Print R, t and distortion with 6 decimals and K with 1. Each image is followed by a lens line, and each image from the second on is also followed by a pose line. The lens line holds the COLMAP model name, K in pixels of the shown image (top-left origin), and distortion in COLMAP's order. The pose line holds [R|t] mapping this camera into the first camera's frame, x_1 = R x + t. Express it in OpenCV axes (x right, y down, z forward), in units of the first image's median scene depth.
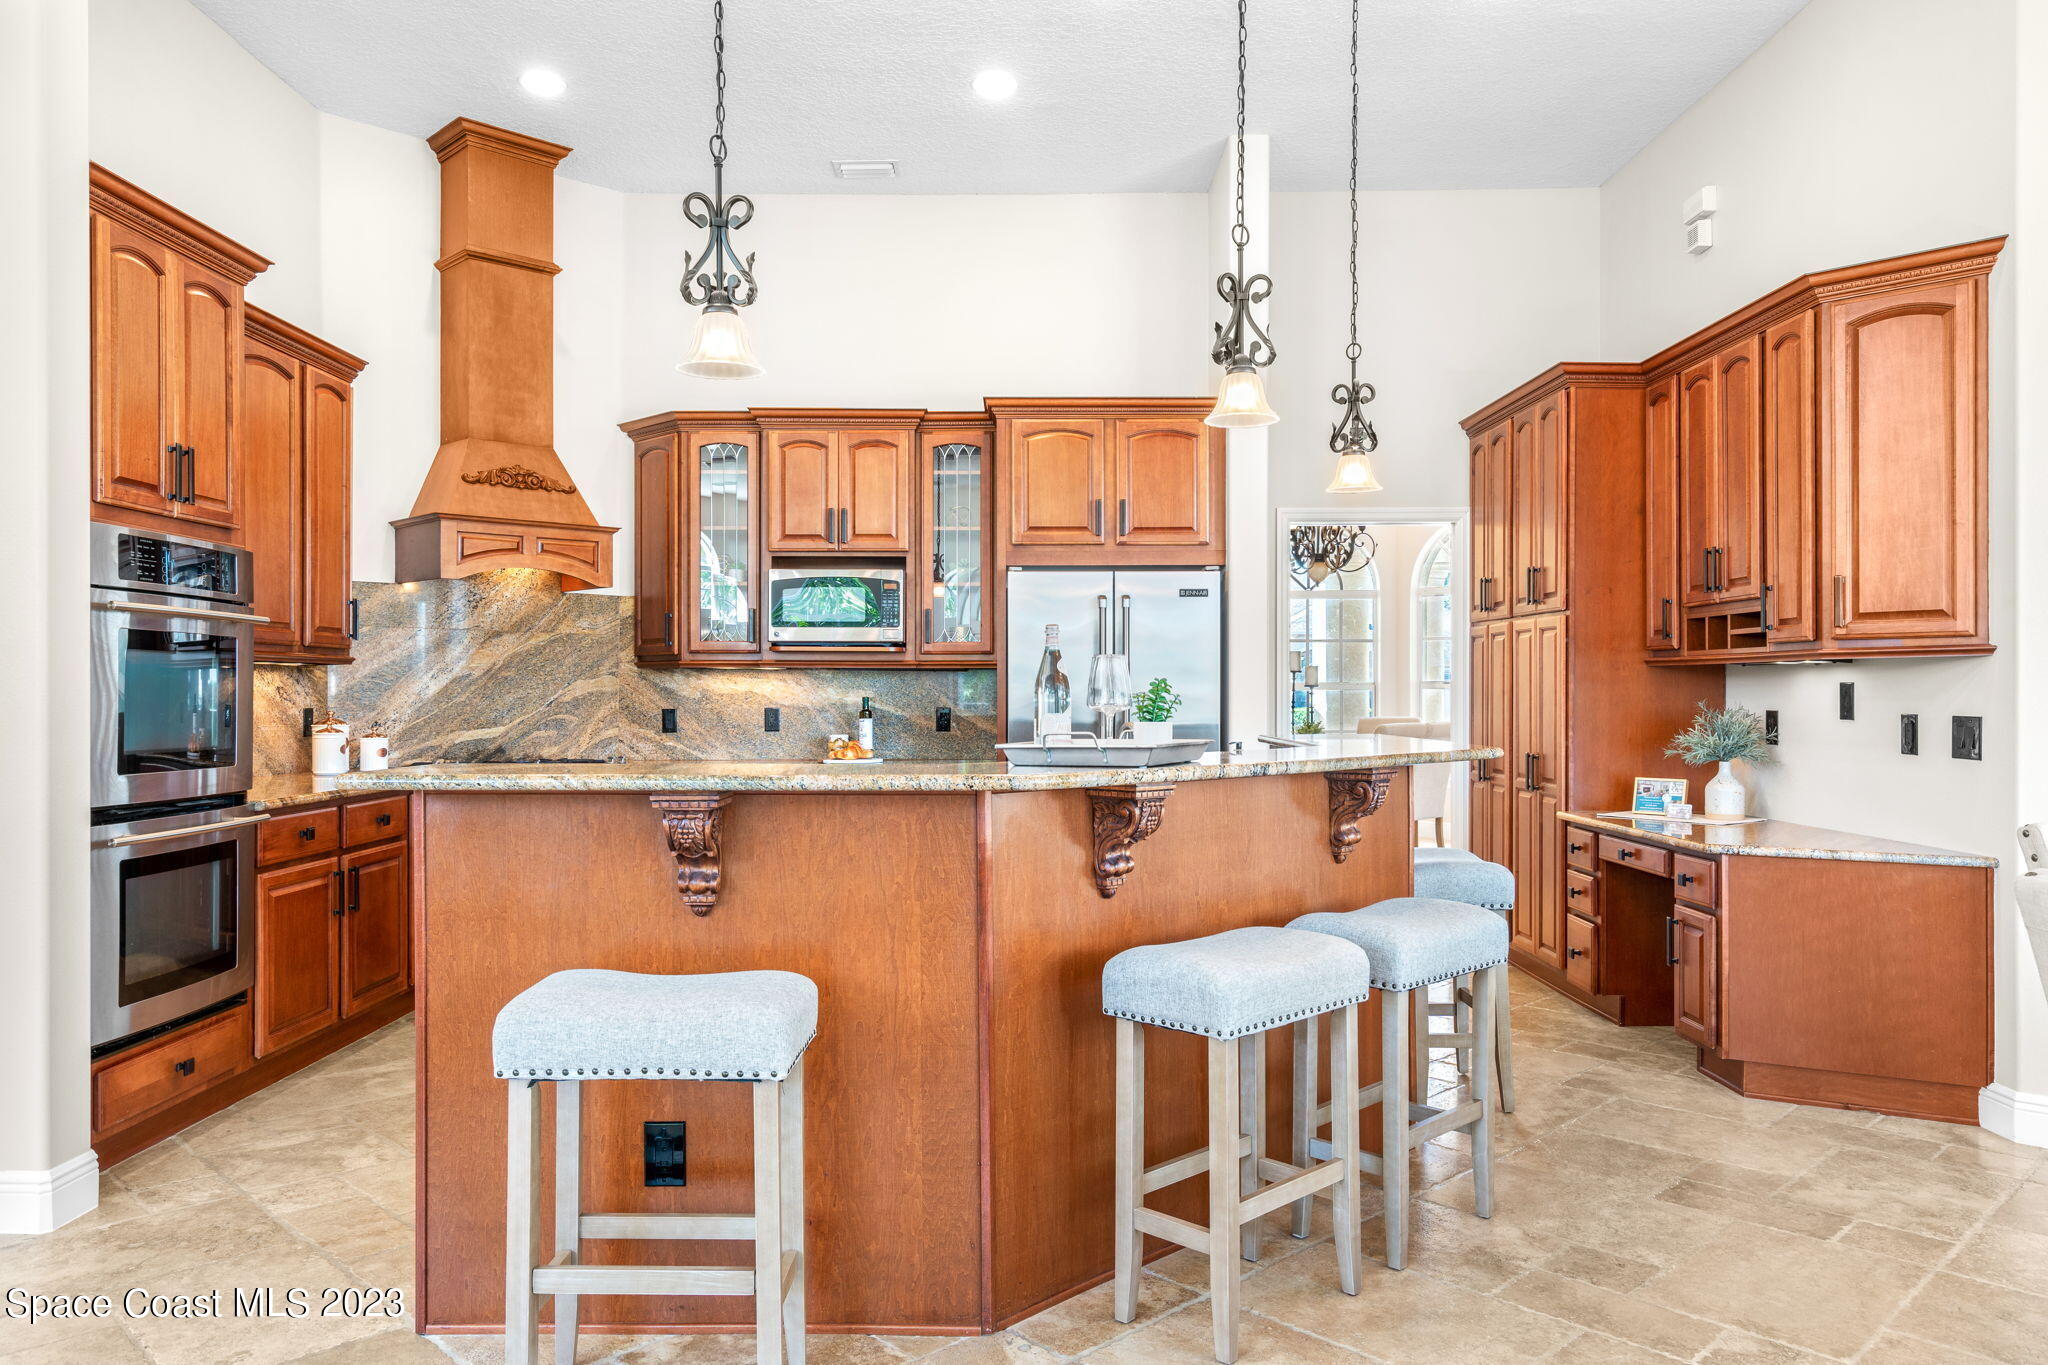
lens RADIAL K [[939.9, 0, 1018.2], [0, 939.9, 692.3], [0, 0, 1]] dist [-0.005665, 0.002125]
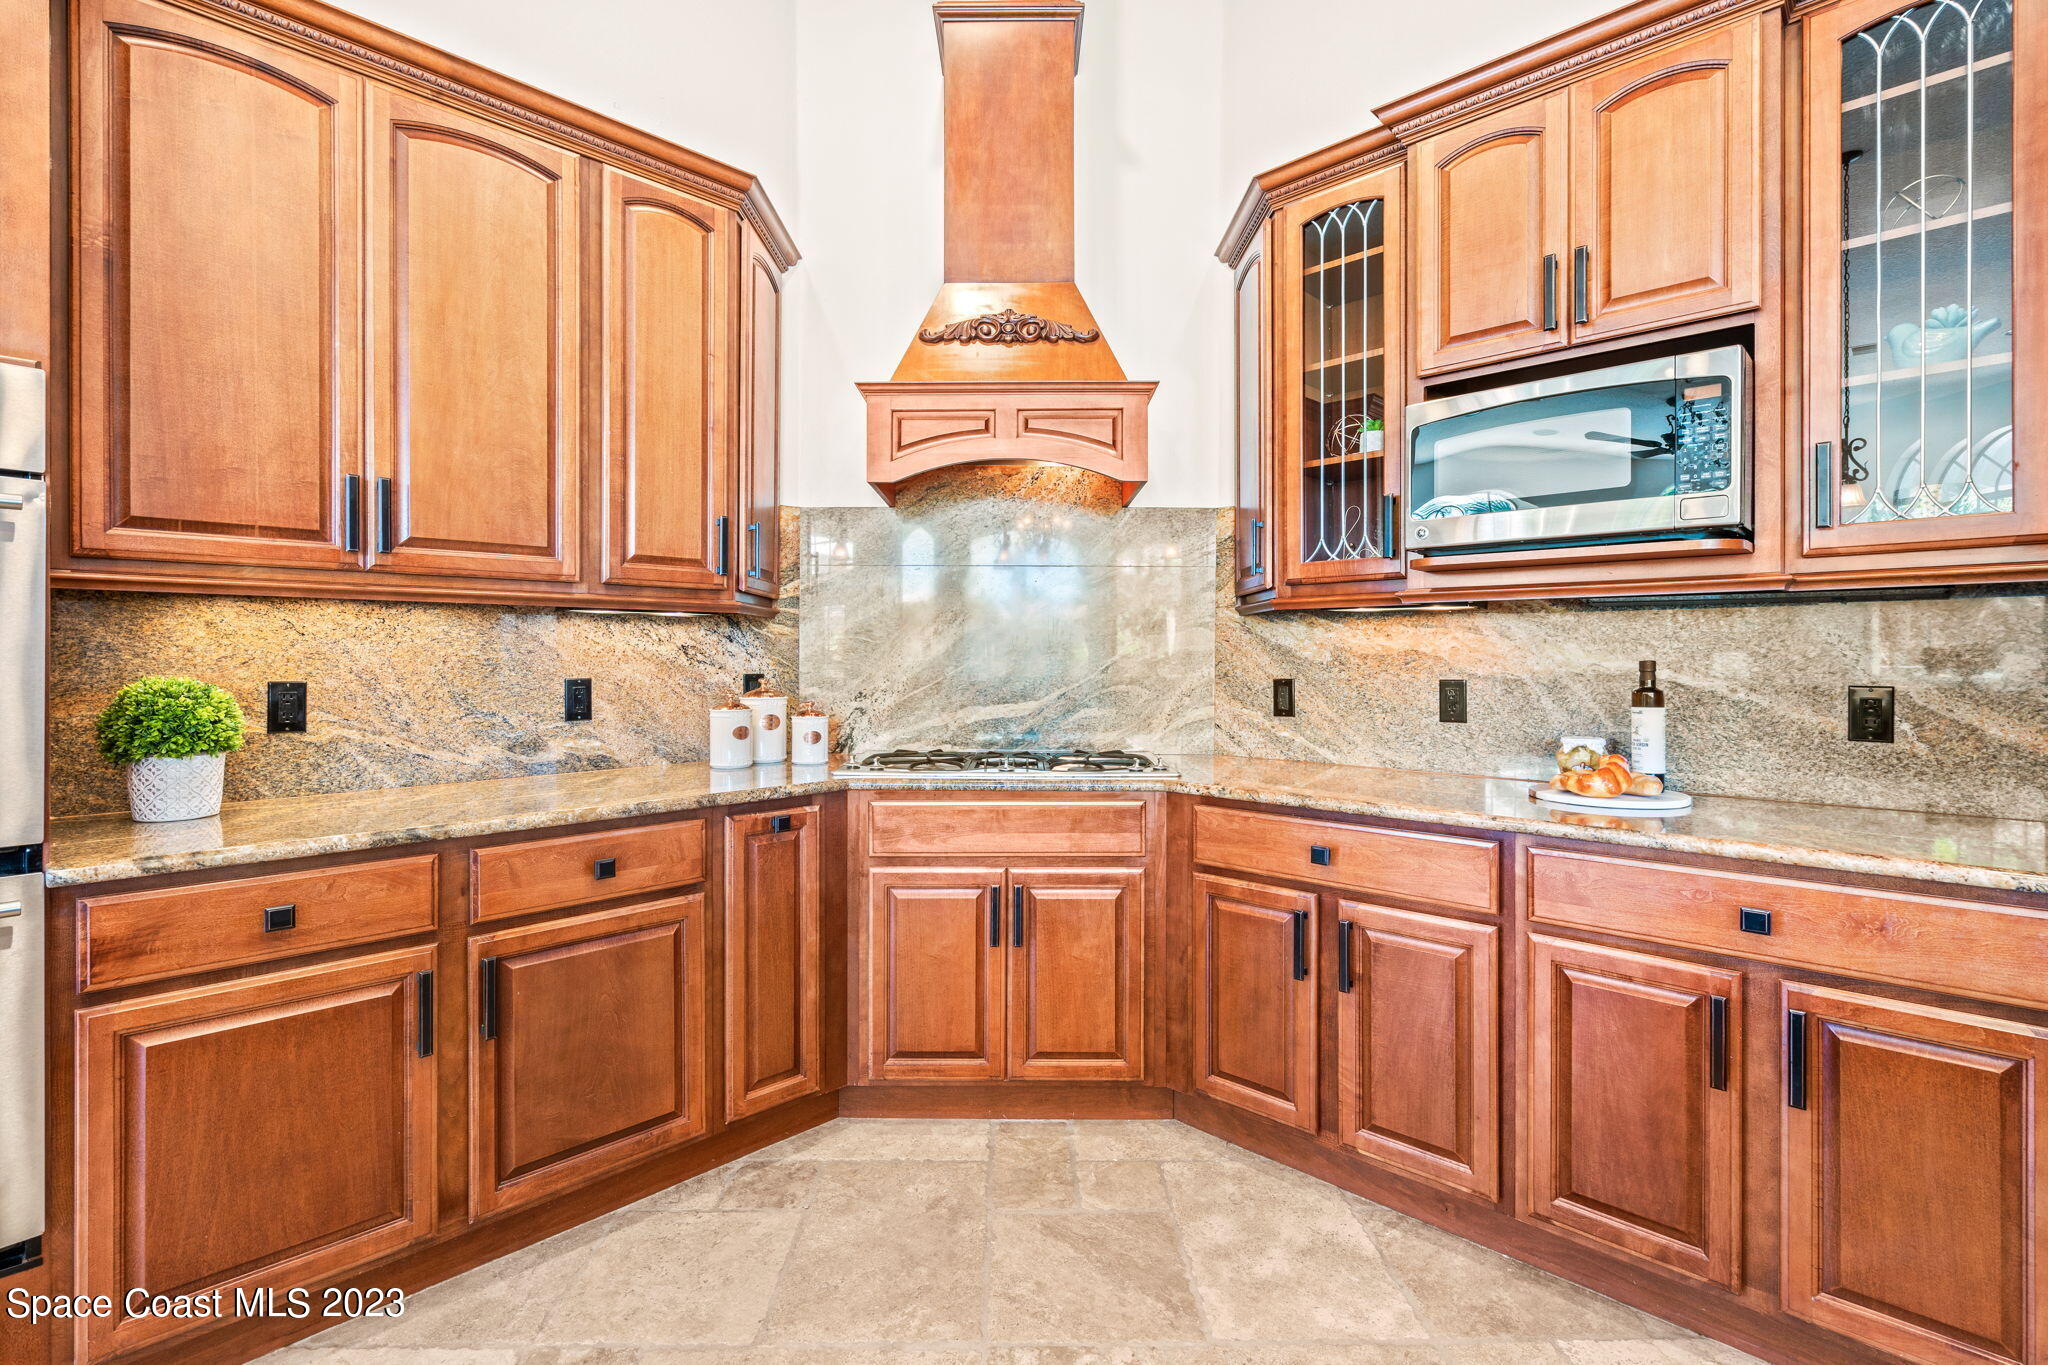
lens RADIAL K [[939.9, 0, 1010.5], [0, 939.9, 659.6], [0, 0, 1]] dist [-0.005665, 0.002125]
pose [[0.686009, 0.001572, -0.727592, -0.043686], [0.003177, 0.999982, 0.005156, 0.001196], [0.727586, -0.005848, 0.685991, 0.480079]]
